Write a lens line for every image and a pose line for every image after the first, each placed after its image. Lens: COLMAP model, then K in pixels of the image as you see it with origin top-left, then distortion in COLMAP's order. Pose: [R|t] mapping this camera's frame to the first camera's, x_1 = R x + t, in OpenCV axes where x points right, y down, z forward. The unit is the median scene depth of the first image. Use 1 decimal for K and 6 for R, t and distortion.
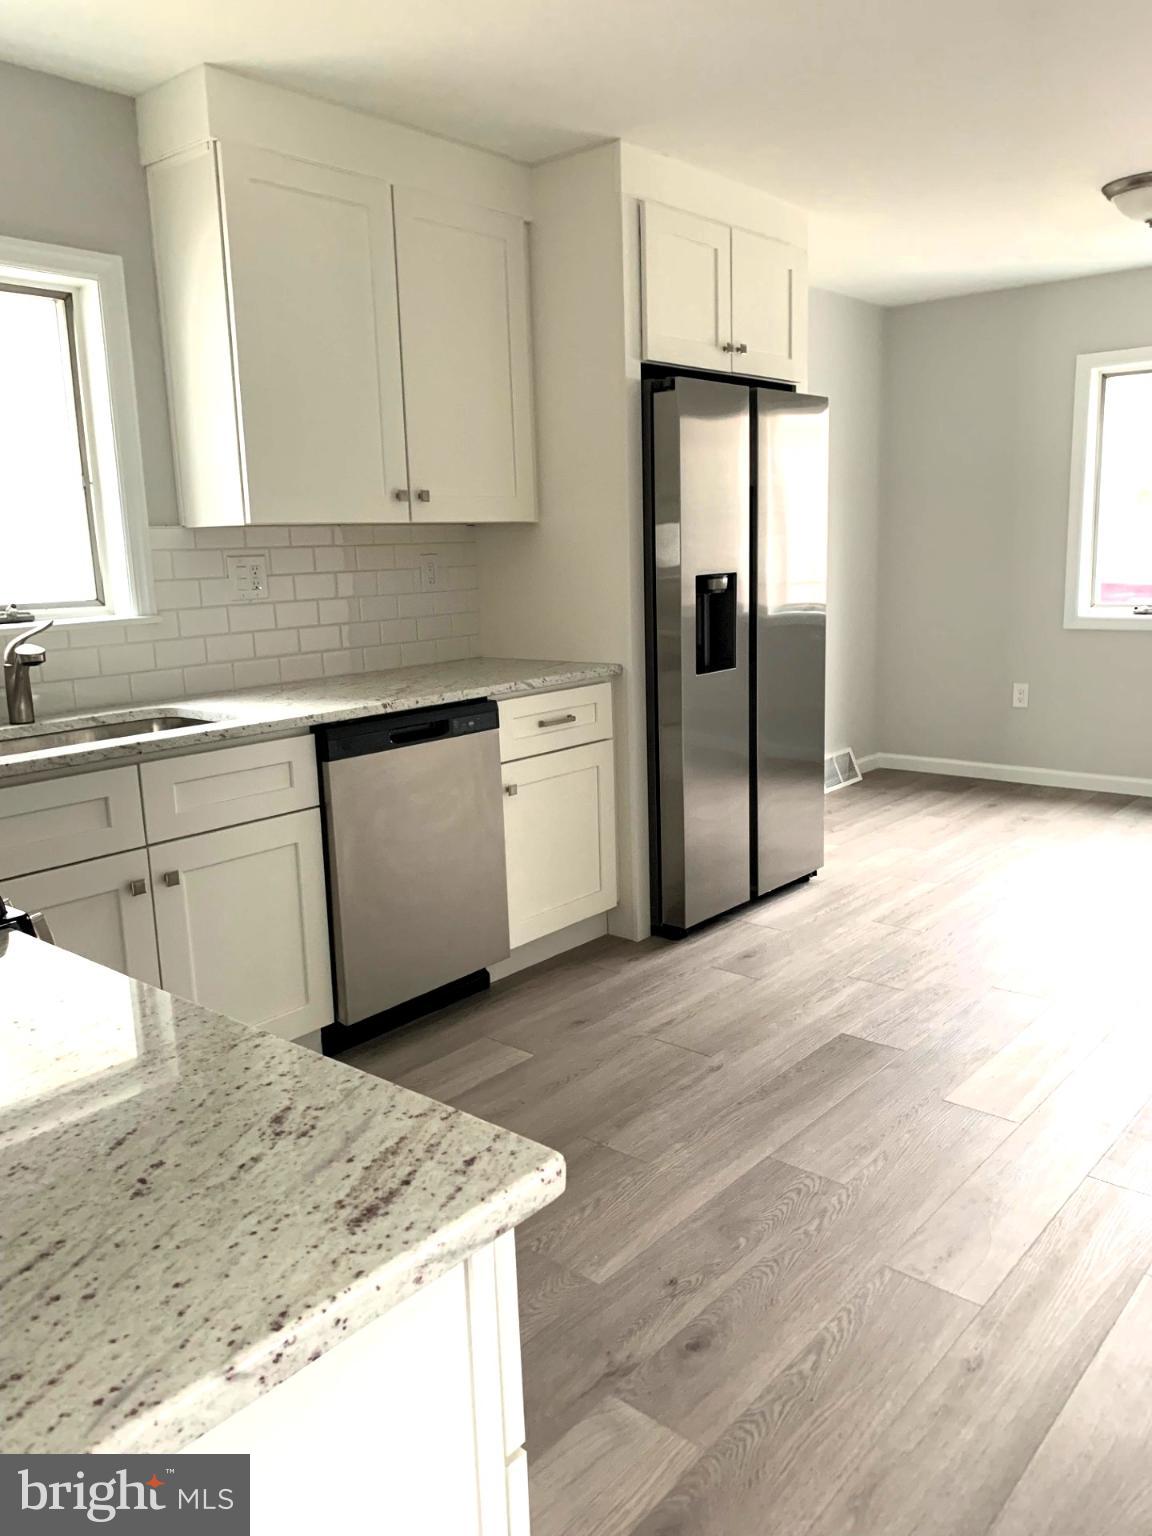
lens RADIAL K [[1148.1, 0, 567.4], [0, 1148.1, 770.4], [0, 0, 1]] dist [0.011791, -0.007026]
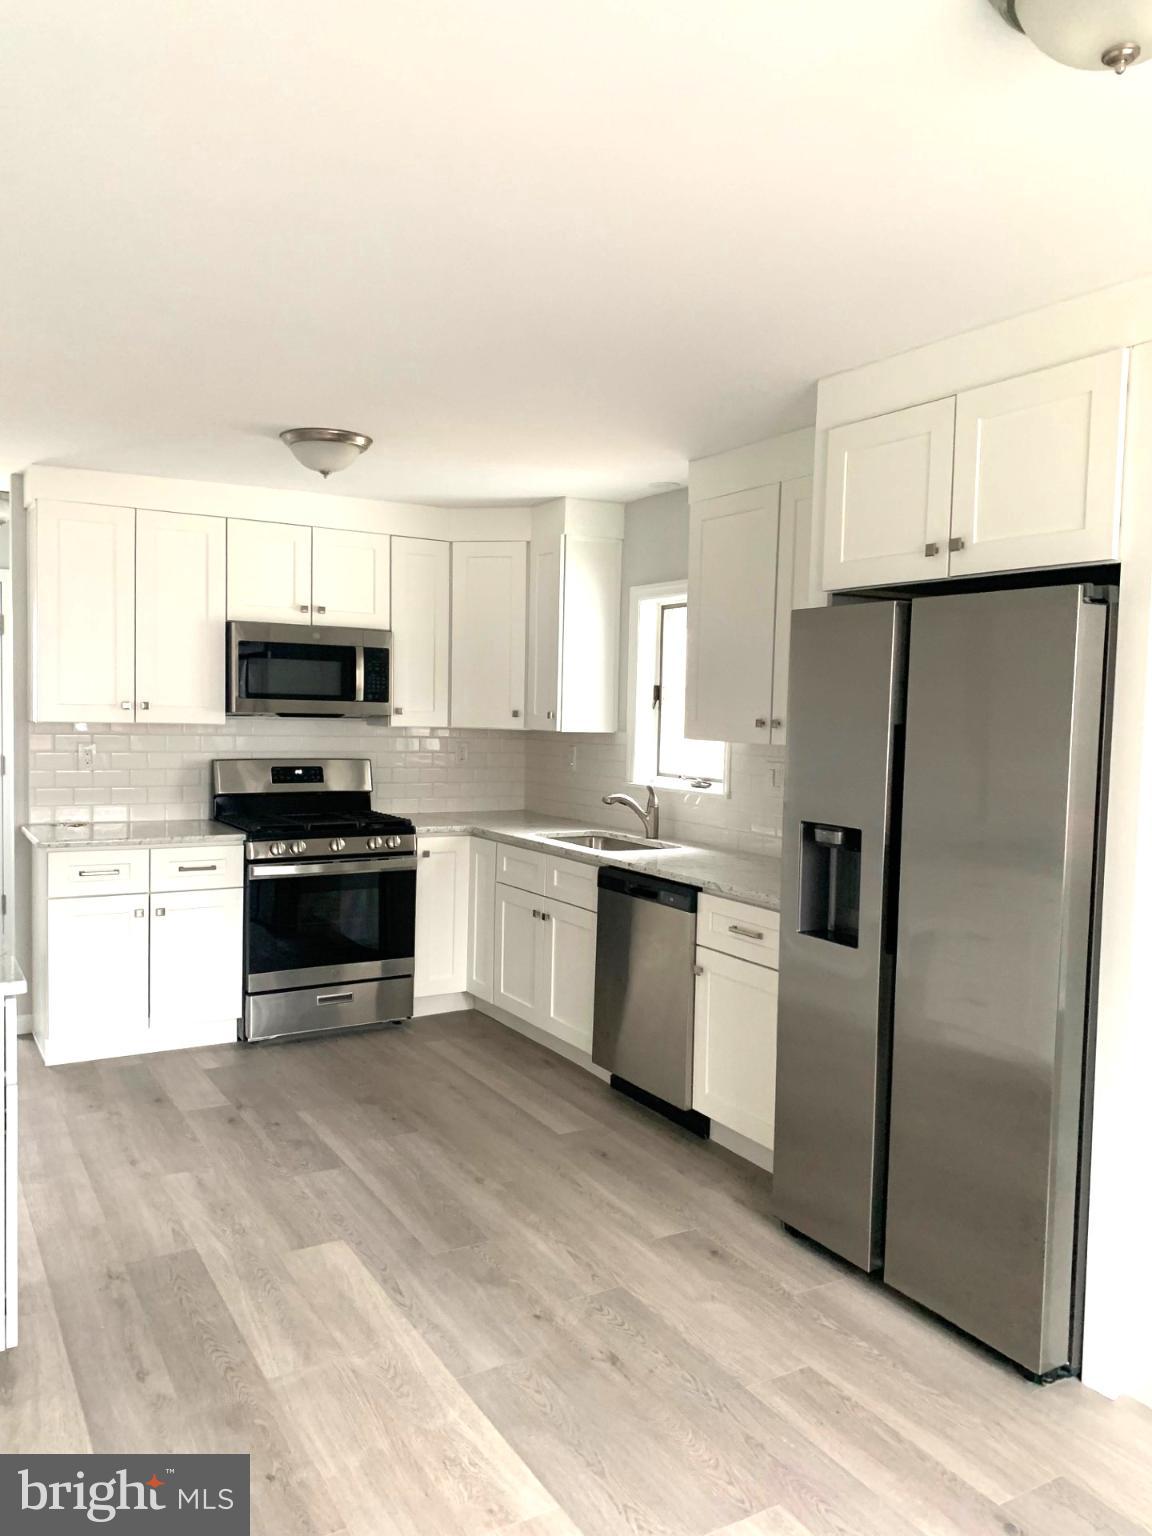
lens RADIAL K [[1148.1, 0, 567.4], [0, 1148.1, 770.4], [0, 0, 1]] dist [0.011791, -0.007026]
pose [[-0.302913, 0.085099, -0.949211, 1.146538], [-0.202806, 0.967436, 0.151453, -0.349036], [0.931189, 0.238383, -0.275790, 1.221304]]
